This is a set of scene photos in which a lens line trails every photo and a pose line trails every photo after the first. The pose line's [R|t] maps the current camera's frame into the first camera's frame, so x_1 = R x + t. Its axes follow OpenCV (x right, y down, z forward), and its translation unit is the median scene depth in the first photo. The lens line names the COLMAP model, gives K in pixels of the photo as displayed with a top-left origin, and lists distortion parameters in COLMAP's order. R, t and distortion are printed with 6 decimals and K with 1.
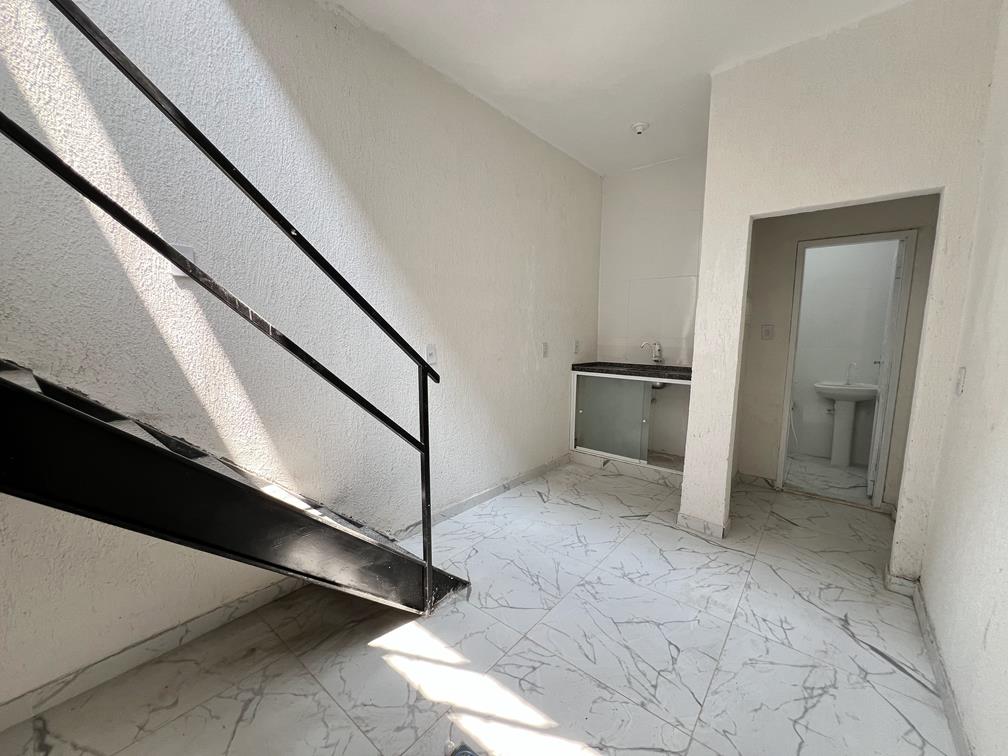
lens RADIAL K [[404.6, 0, 503.9], [0, 404.6, 379.6], [0, 0, 1]] dist [-0.000451, 0.000184]
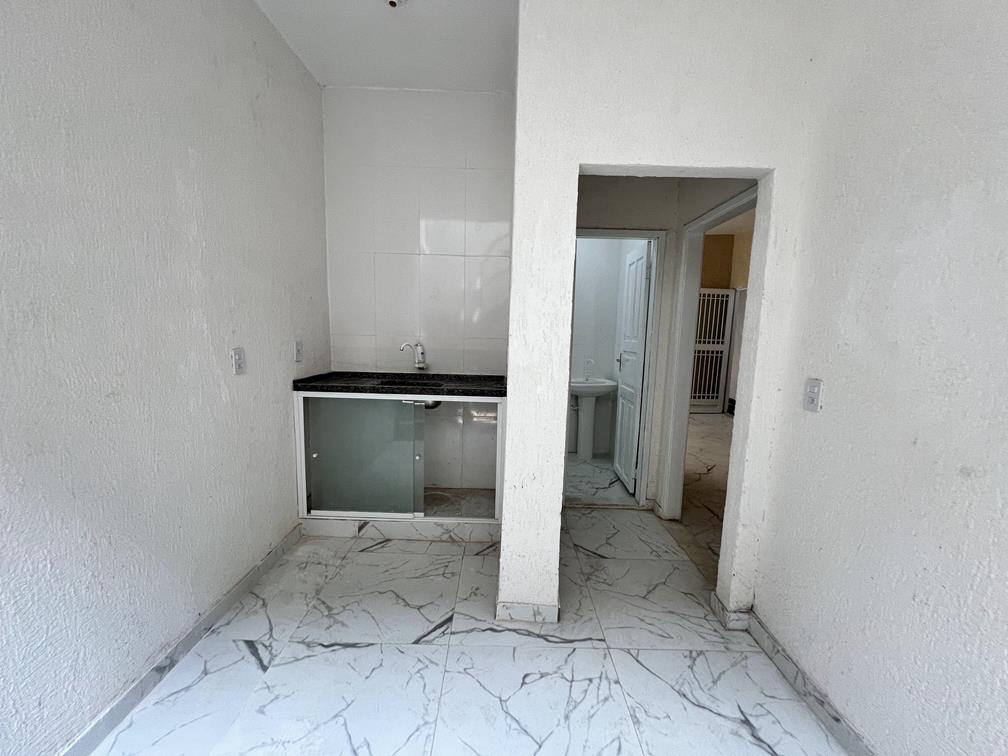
lens RADIAL K [[404.6, 0, 503.9], [0, 404.6, 379.6], [0, 0, 1]] dist [-0.000451, 0.000184]
pose [[0.773423, -0.070987, 0.629902, 0.035518], [0.058529, 0.997462, 0.040544, -0.051978], [-0.631182, 0.005510, 0.775615, 0.378543]]
